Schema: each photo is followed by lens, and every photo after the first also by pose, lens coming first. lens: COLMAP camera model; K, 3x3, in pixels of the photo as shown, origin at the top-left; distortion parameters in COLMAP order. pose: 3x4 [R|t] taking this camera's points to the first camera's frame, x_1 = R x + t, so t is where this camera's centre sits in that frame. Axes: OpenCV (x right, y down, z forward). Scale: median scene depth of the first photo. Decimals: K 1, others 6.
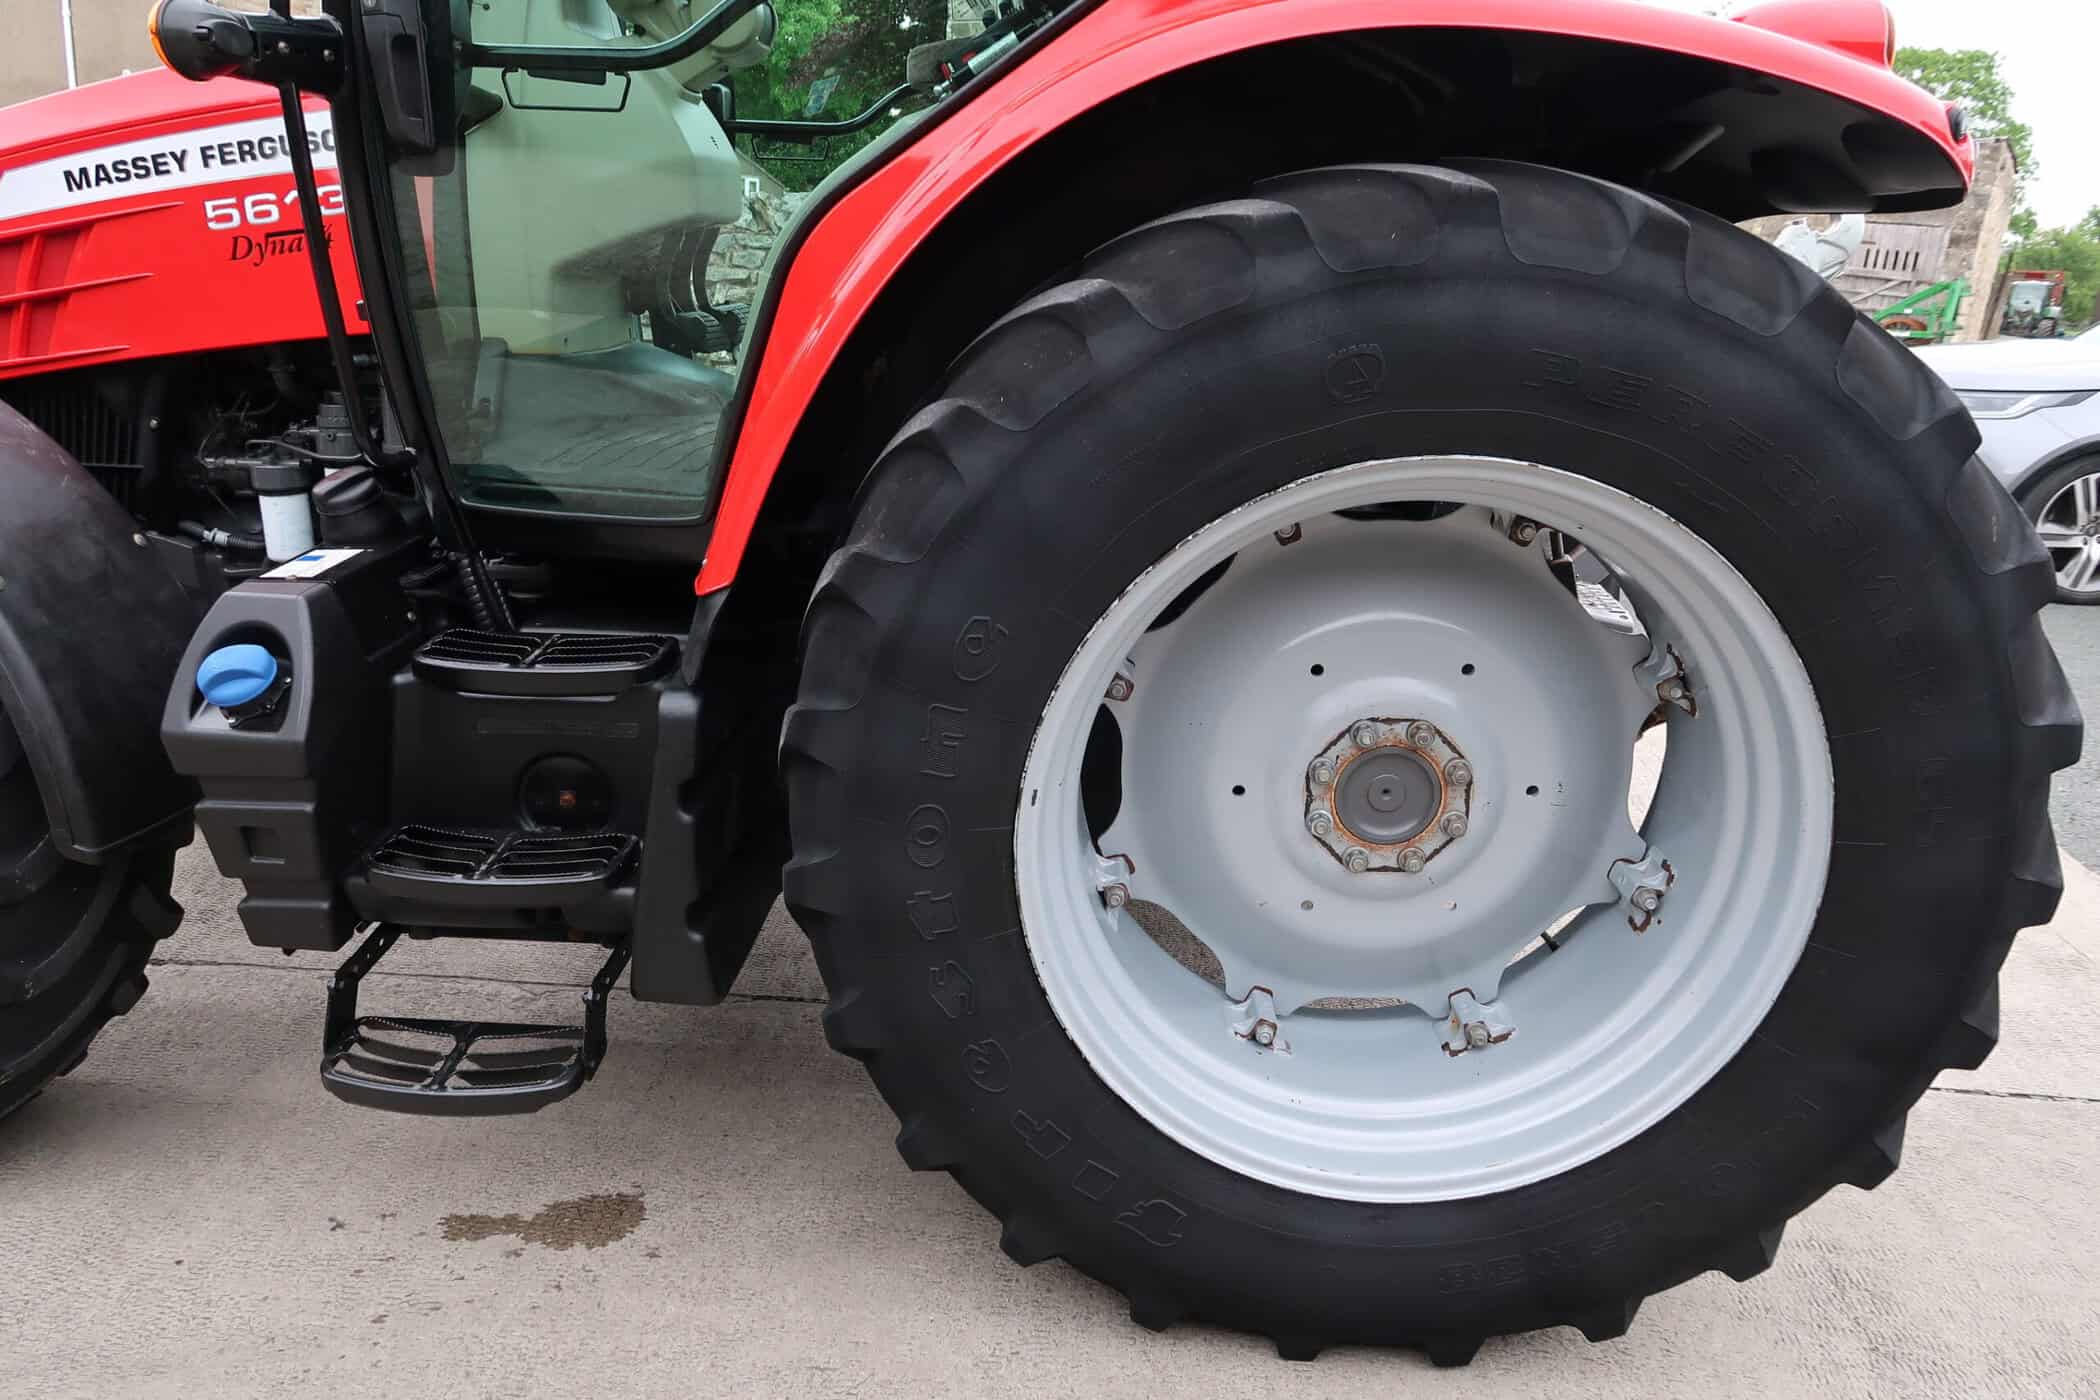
lens RADIAL K [[1438.1, 0, 1036.6], [0, 1438.1, 696.3], [0, 0, 1]] dist [-0.025322, 0.007858]
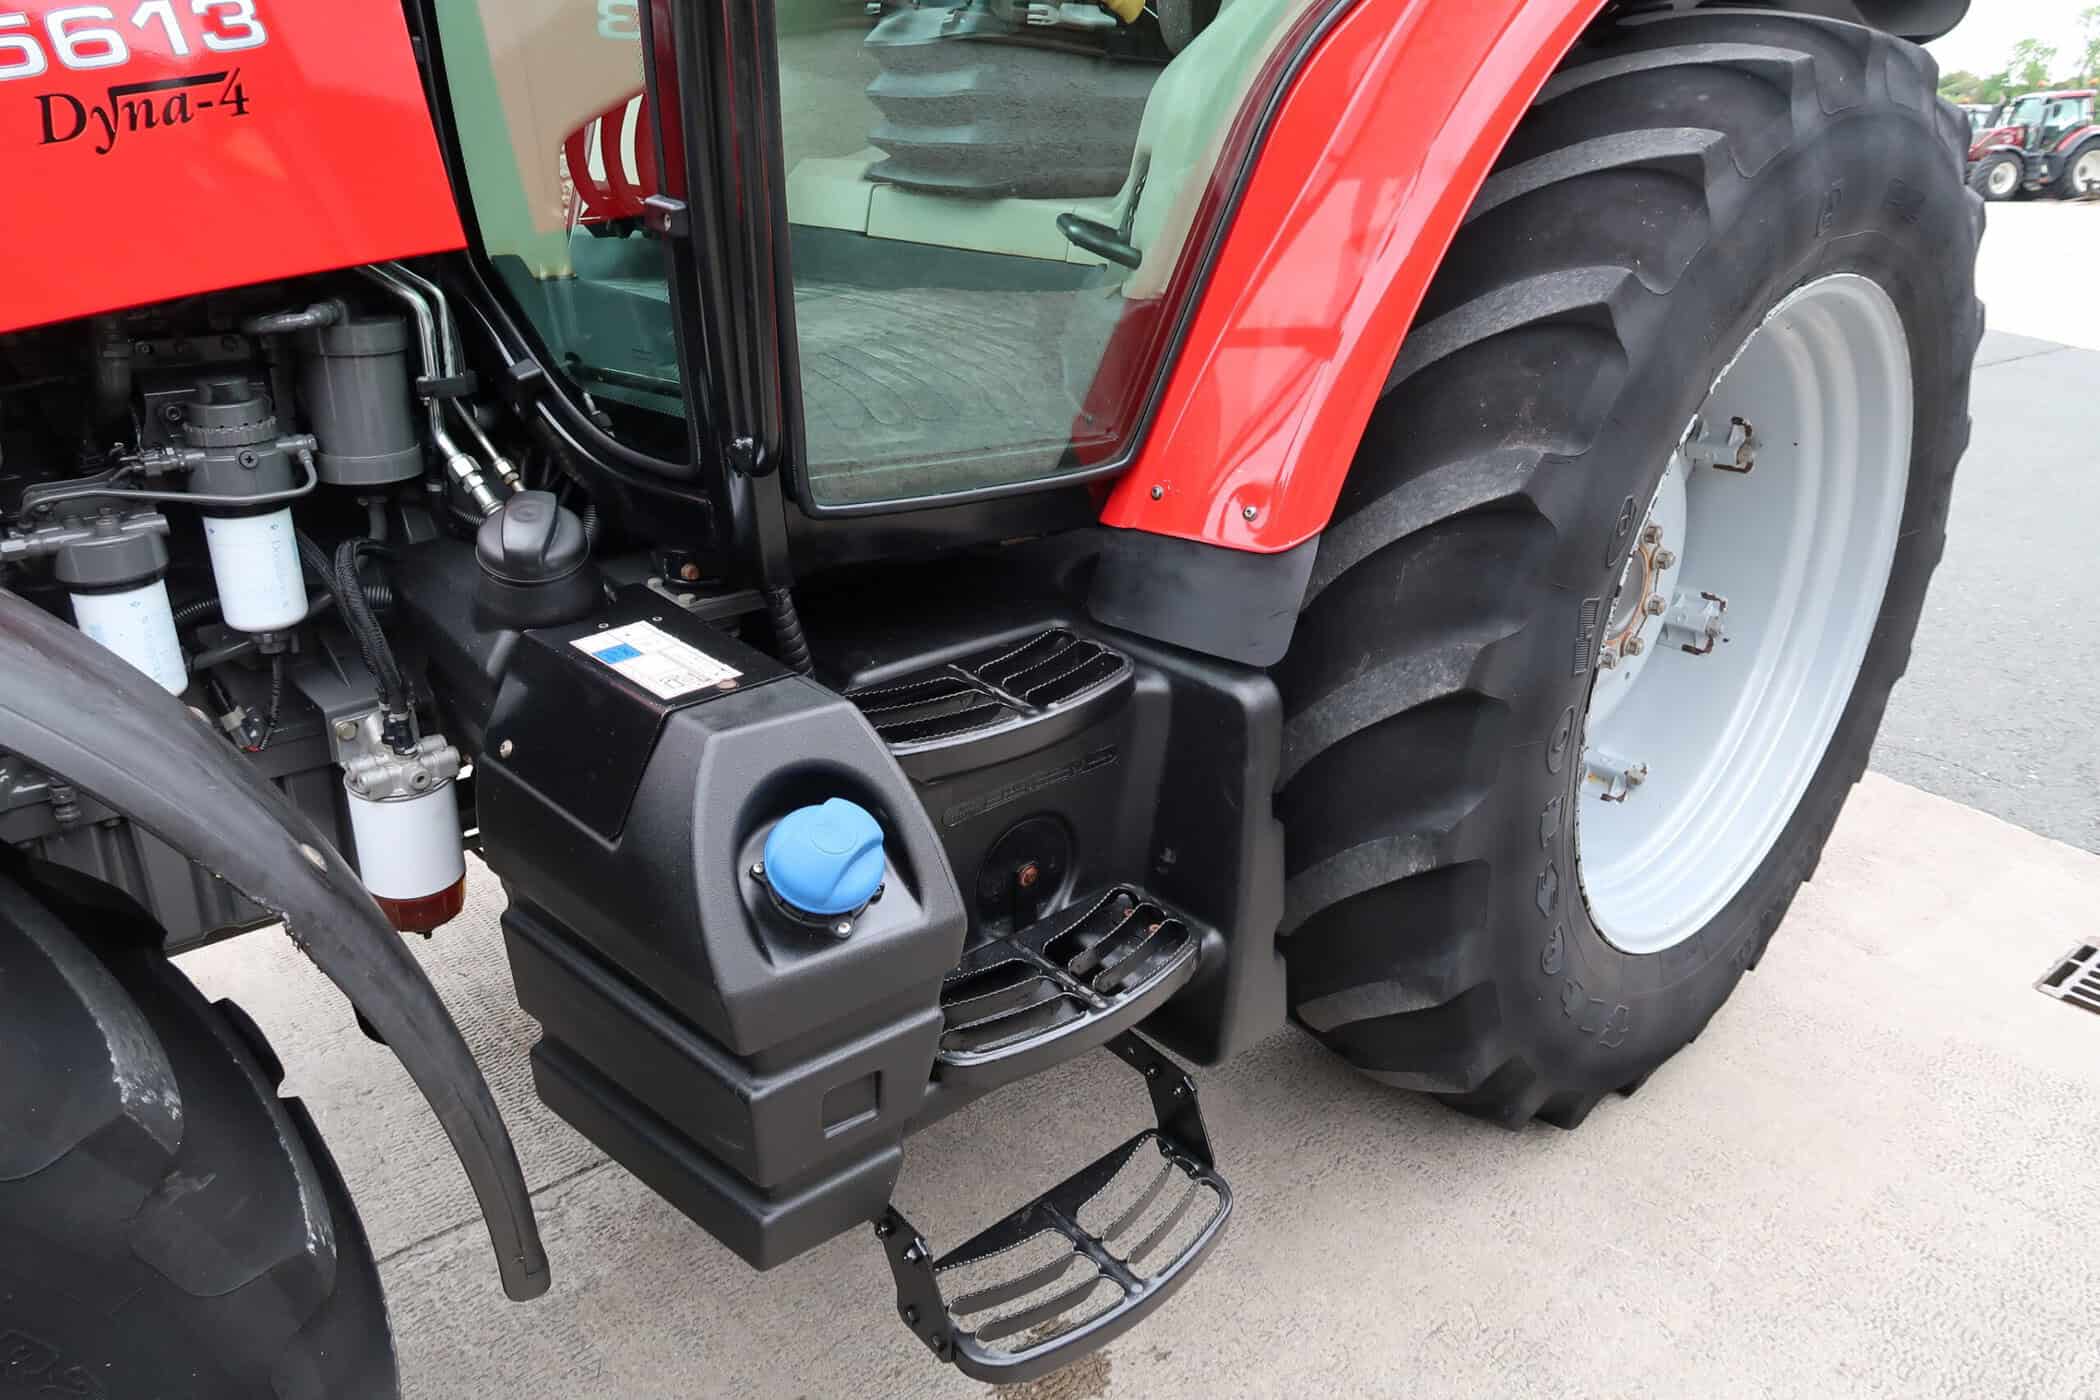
lens RADIAL K [[1438.1, 0, 1031.0], [0, 1438.1, 694.7], [0, 0, 1]] dist [-0.025322, 0.007858]
pose [[0.715126, -0.285652, 0.637964, -0.754999], [0.217280, 0.958315, 0.185530, -0.150314], [-0.664368, 0.005940, 0.747382, 0.433949]]
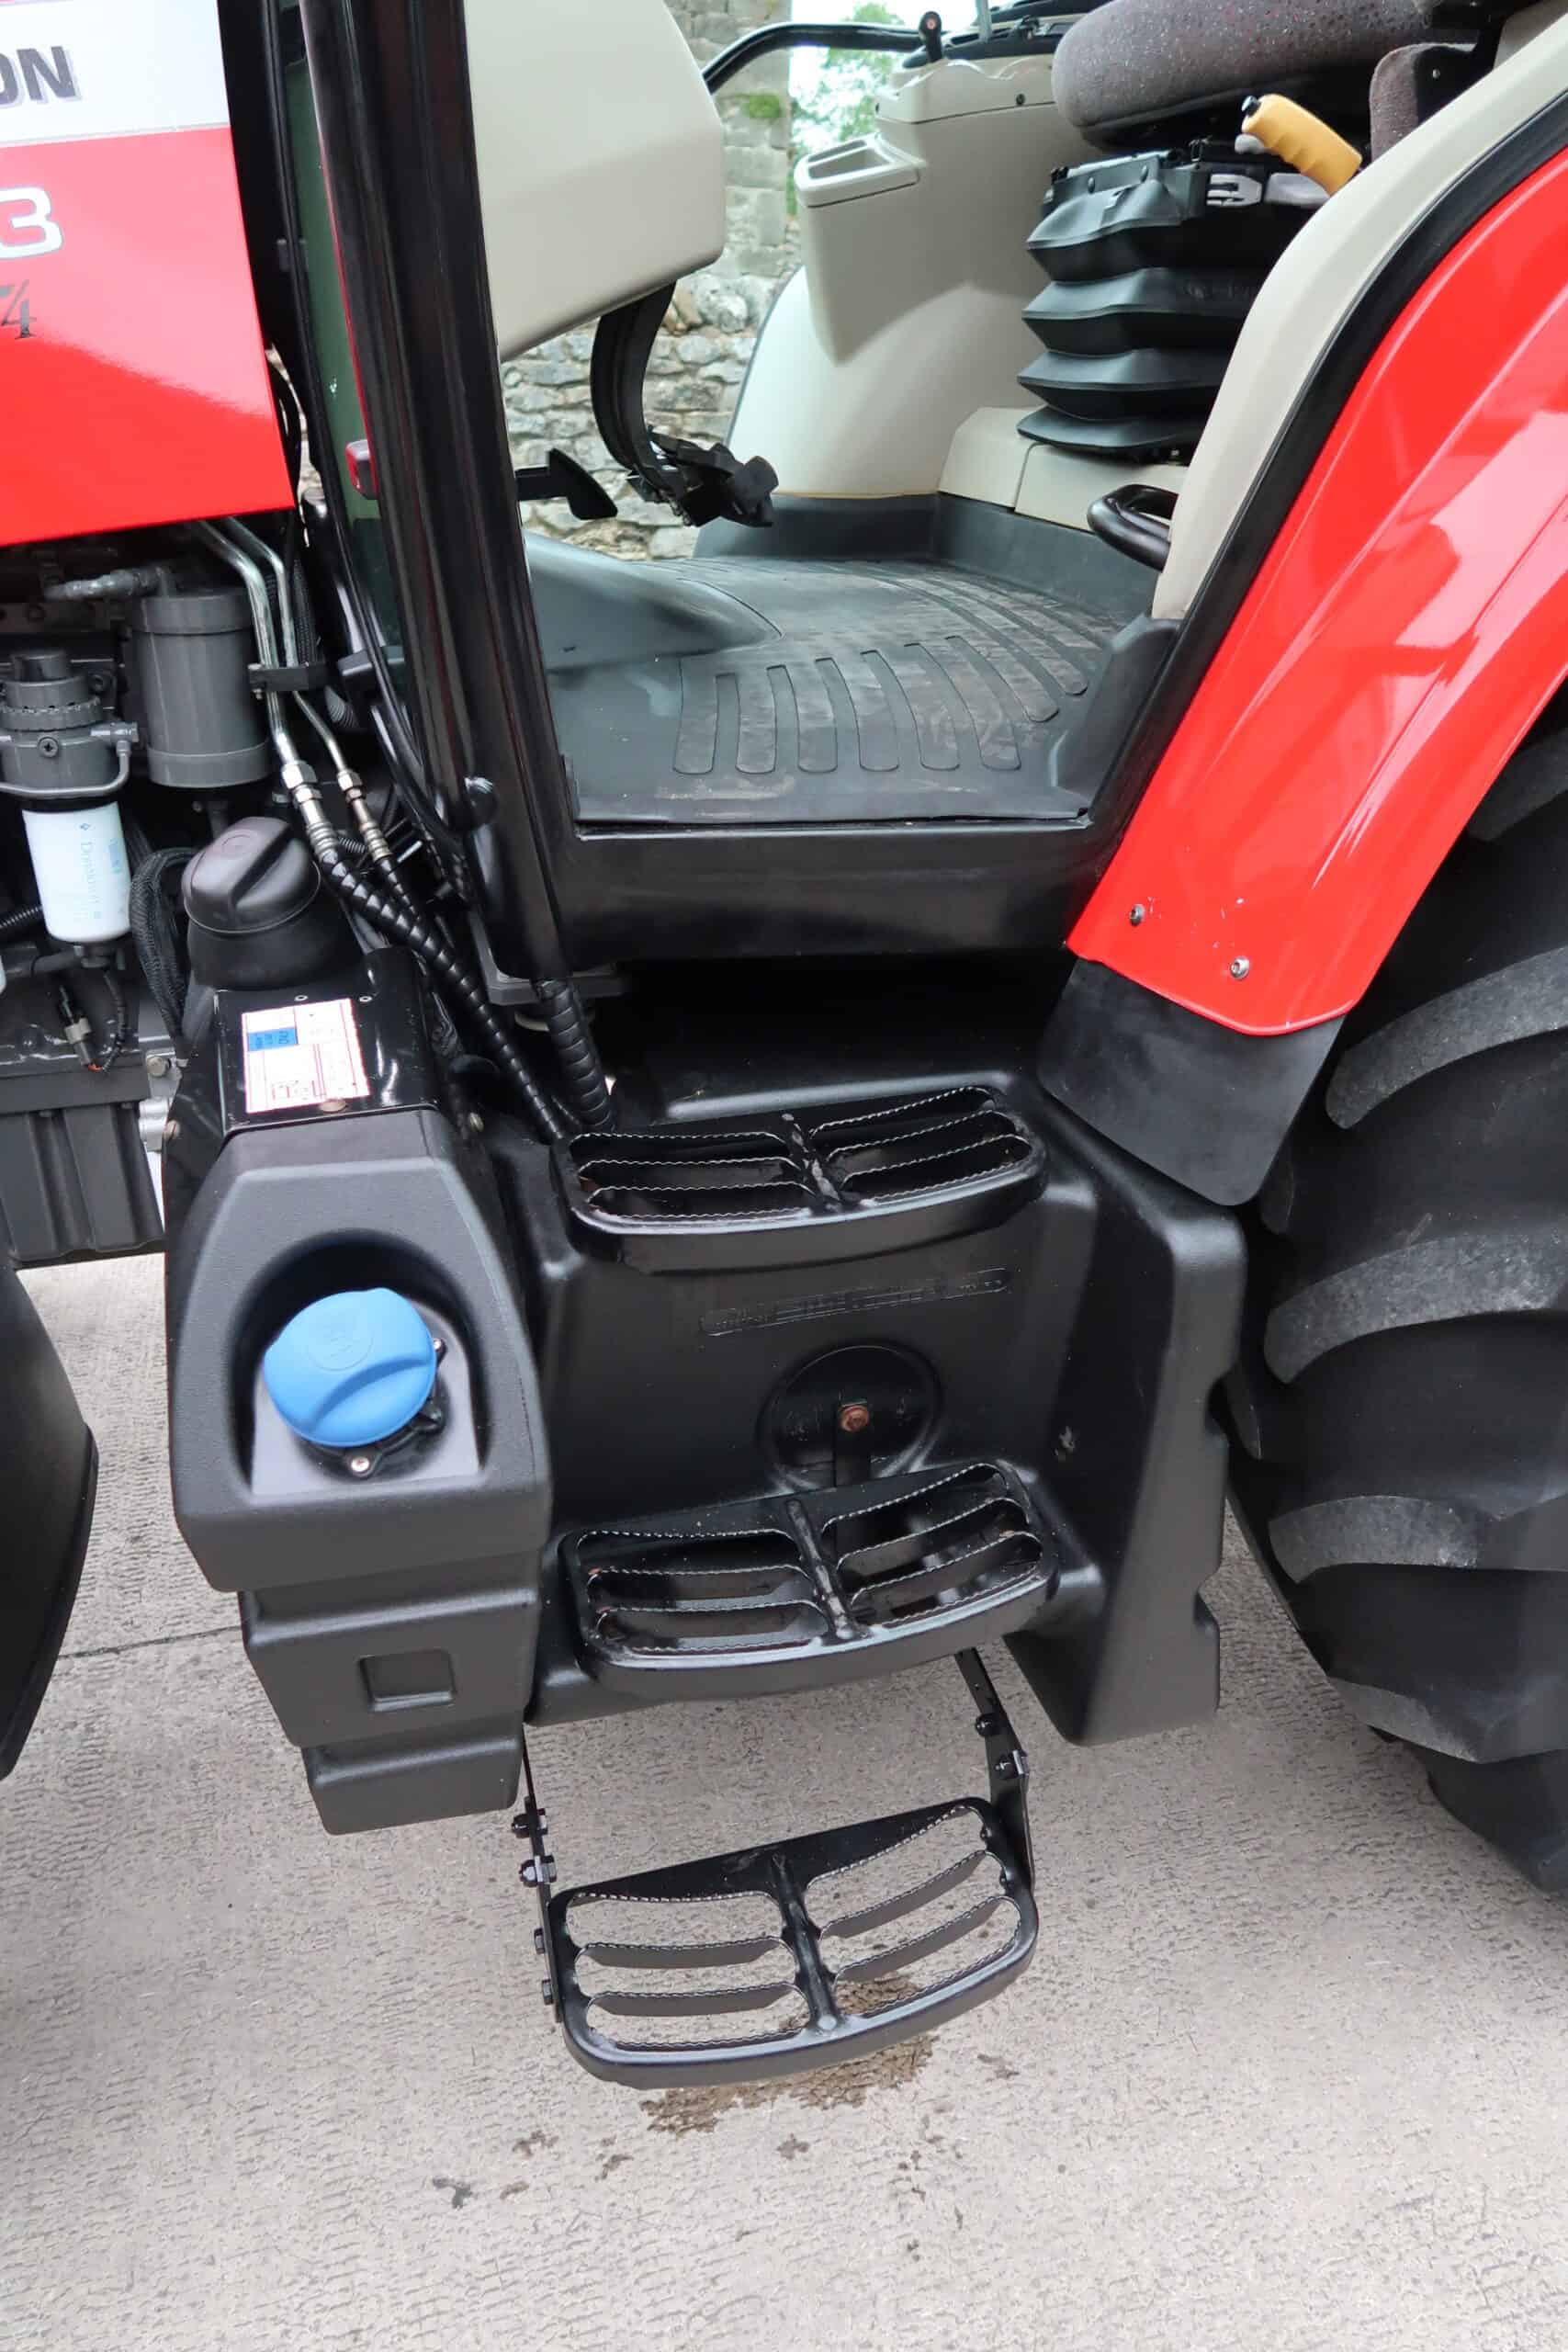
lens RADIAL K [[1610.6, 0, 779.1], [0, 1610.6, 1166.5], [0, 0, 1]] dist [-0.025322, 0.007858]
pose [[0.950912, -0.163477, 0.262758, -0.485487], [0.115751, 0.975340, 0.187918, -0.132758], [-0.286998, -0.148279, 0.946385, 0.441857]]
